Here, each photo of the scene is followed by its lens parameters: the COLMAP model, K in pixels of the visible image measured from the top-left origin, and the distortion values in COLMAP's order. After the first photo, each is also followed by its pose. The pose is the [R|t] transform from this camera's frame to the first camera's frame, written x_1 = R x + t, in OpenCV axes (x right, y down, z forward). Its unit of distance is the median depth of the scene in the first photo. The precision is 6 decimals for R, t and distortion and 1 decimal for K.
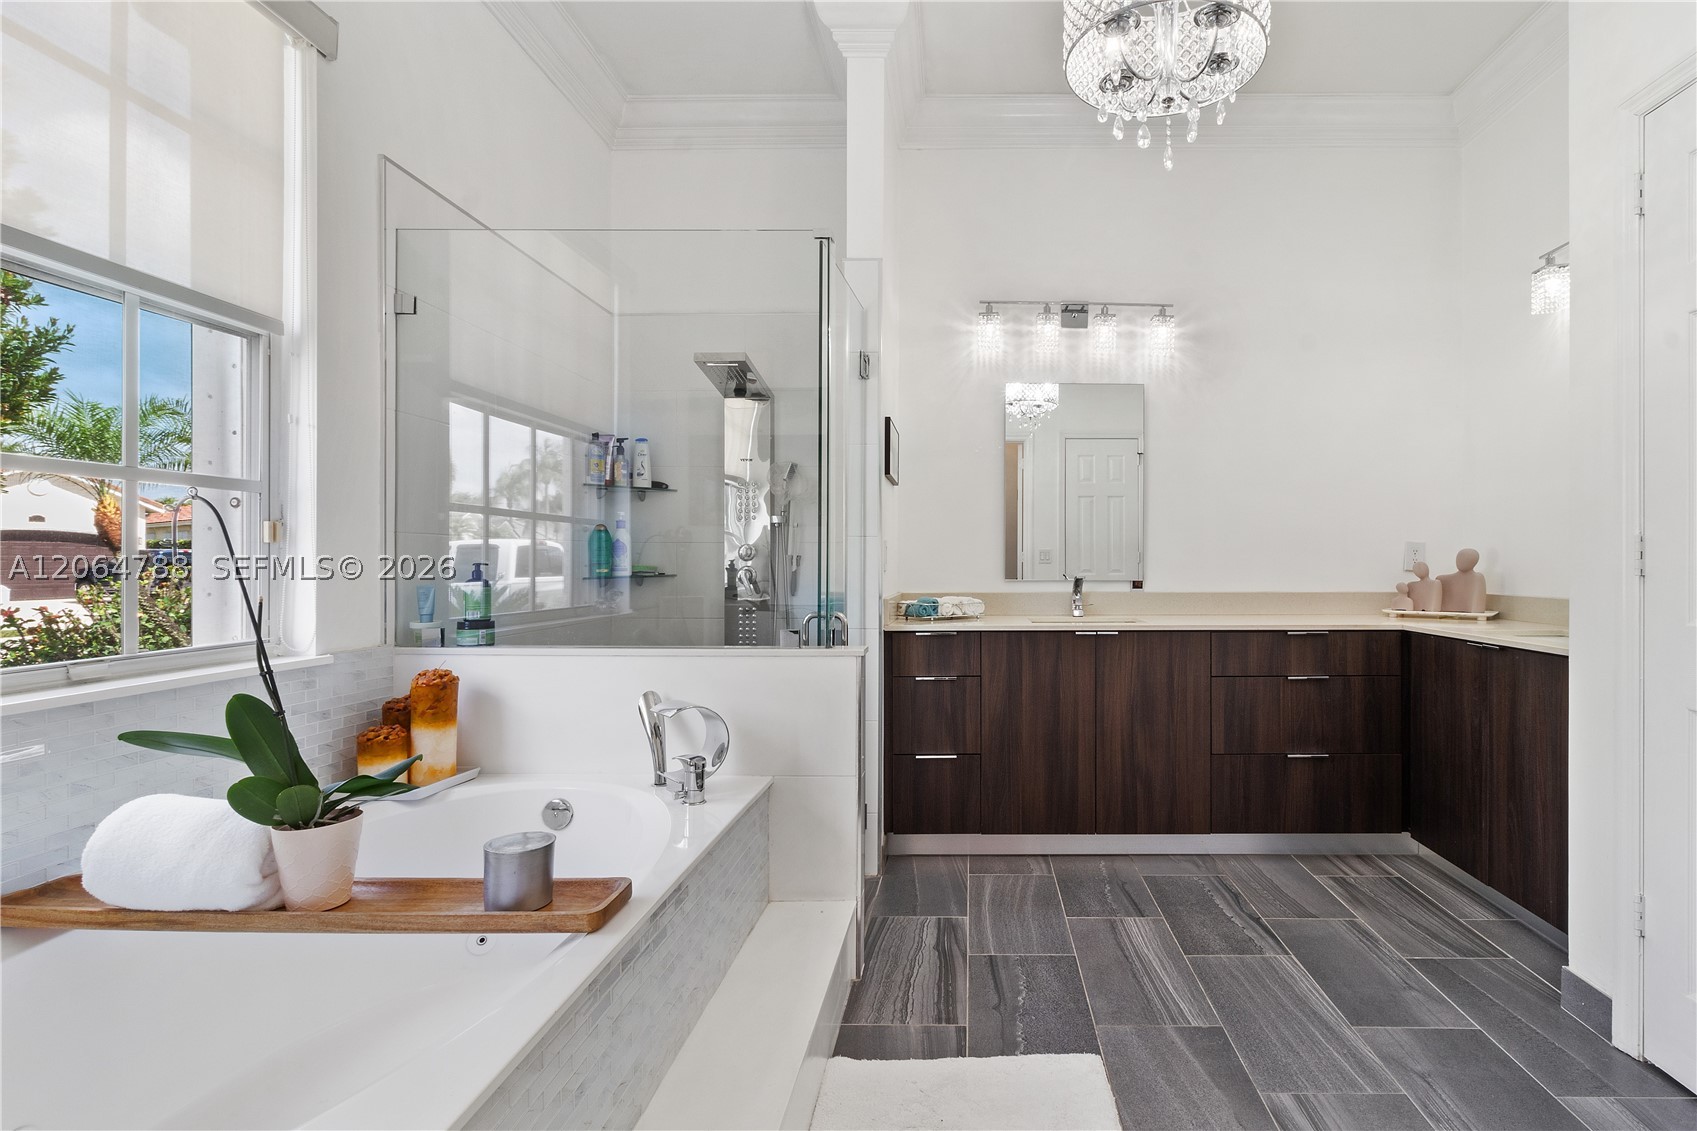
lens RADIAL K [[874.6, 0, 850.5], [0, 874.6, 564.2], [0, 0, 1]] dist [0.000785, 0.000412]
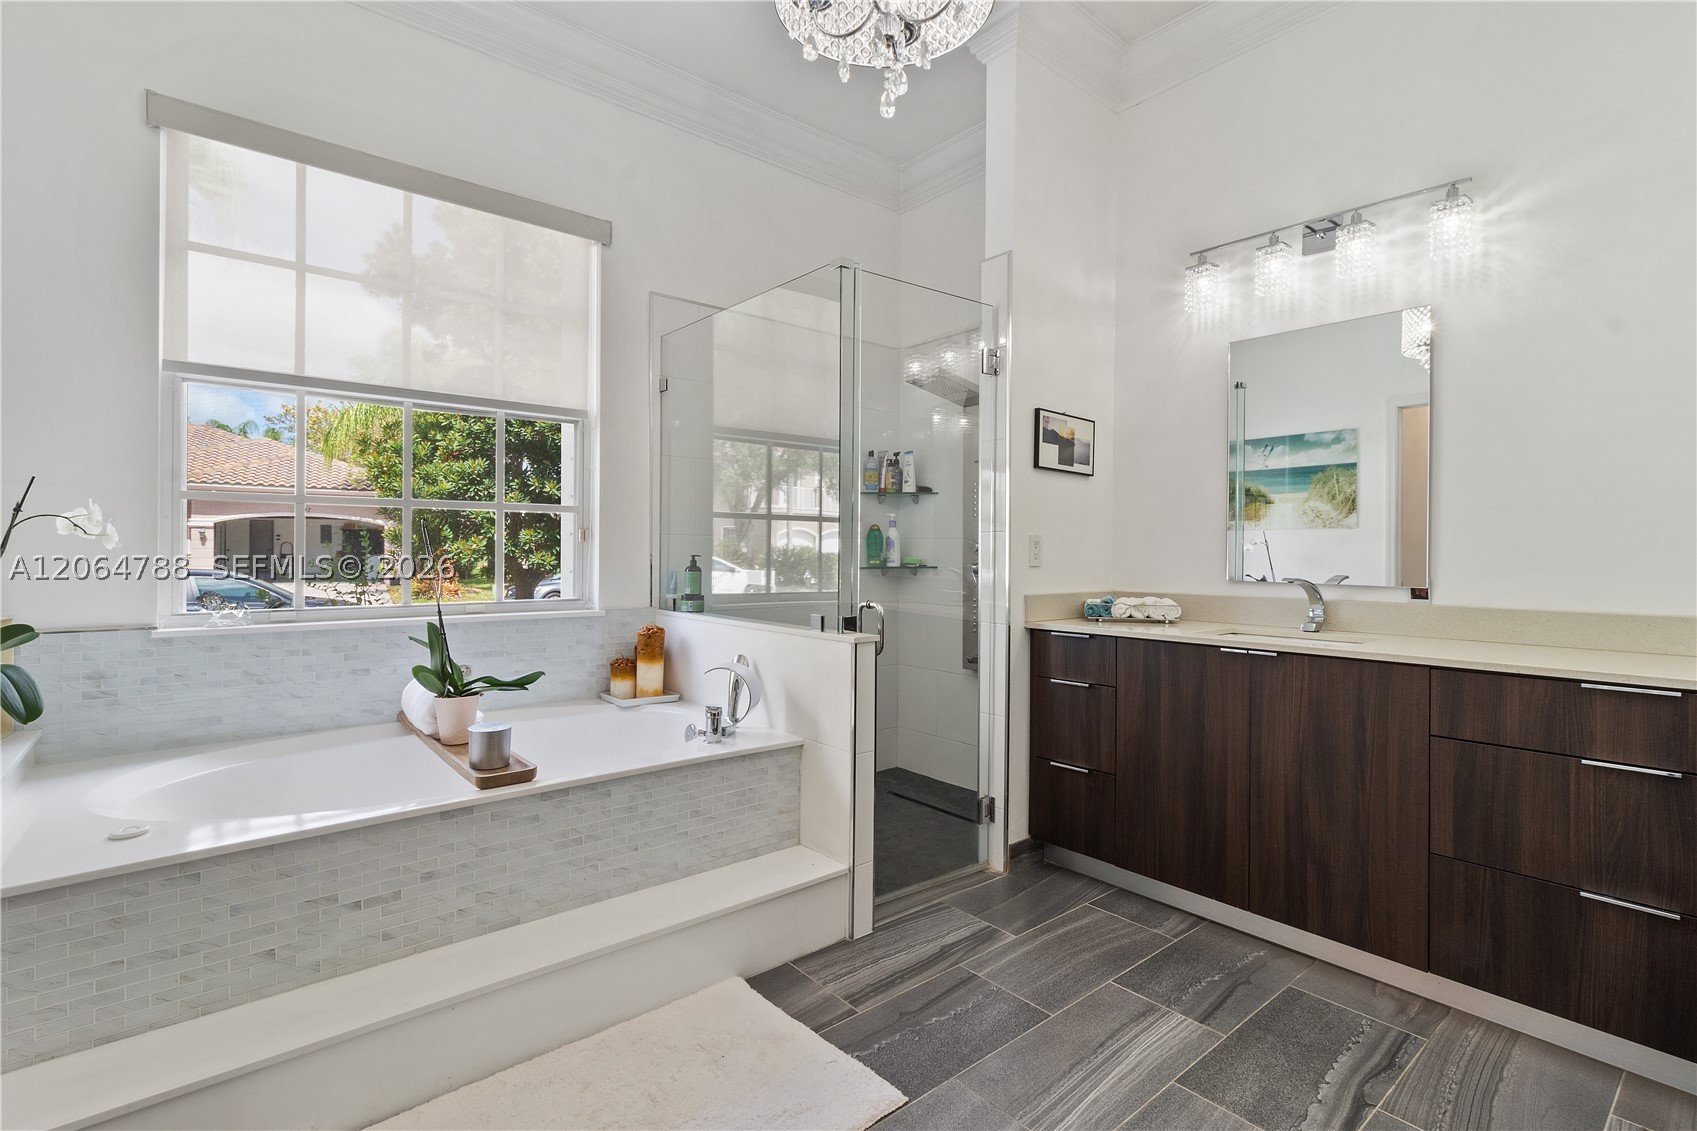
lens RADIAL K [[781.7, 0, 848.7], [0, 781.7, 556.1], [0, 0, 1]] dist [0.003577, -0.000354]
pose [[0.651925, 0.008761, -0.758233, 0.572695], [-0.009417, 0.999950, 0.003458, -0.005031], [0.758225, 0.004886, 0.651975, 0.278173]]
